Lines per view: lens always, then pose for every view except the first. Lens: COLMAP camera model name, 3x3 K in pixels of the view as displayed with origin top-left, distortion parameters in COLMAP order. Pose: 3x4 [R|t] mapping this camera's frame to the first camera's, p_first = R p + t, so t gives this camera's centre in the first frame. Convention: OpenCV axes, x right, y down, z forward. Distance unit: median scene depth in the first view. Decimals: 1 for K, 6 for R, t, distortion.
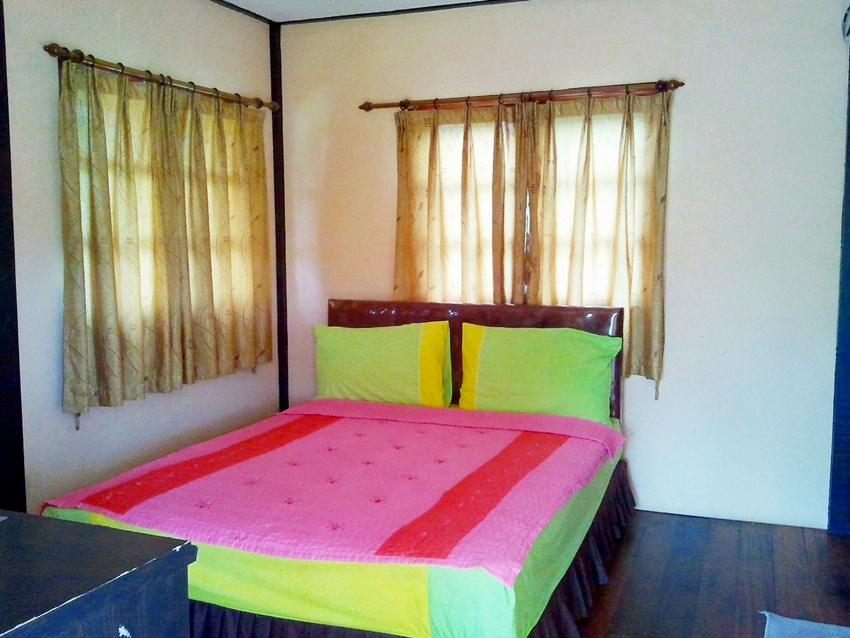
lens RADIAL K [[841.1, 0, 425.1], [0, 841.1, 318.3], [0, 0, 1]] dist [0.127735, 0.000000]
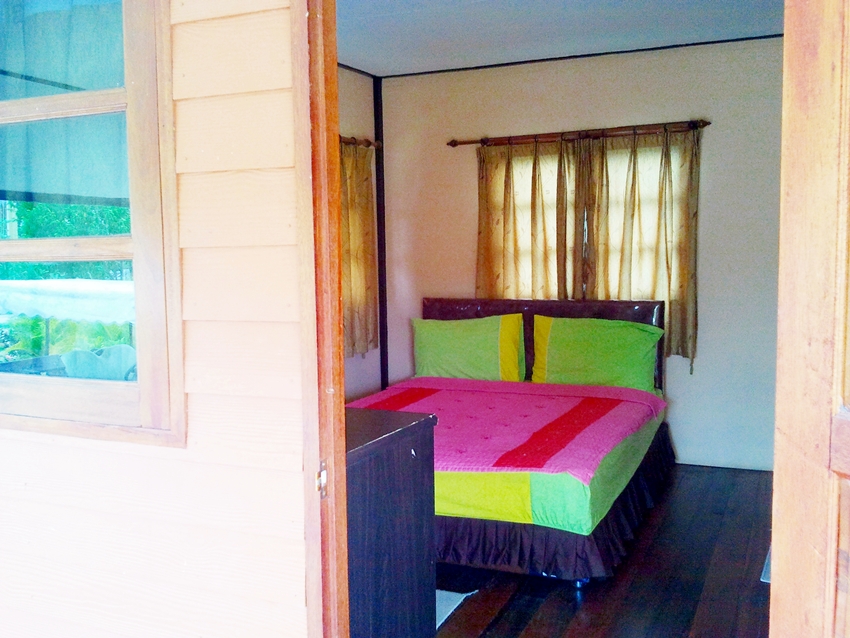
lens RADIAL K [[841.1, 0, 424.4], [0, 841.1, 322.0], [0, 0, 1]] dist [0.127735, 0.000000]
pose [[0.998823, -0.011215, -0.047186, -0.059792], [0.011208, 0.999937, -0.000412, 0.014827], [0.047188, -0.000118, 0.998886, -0.266617]]
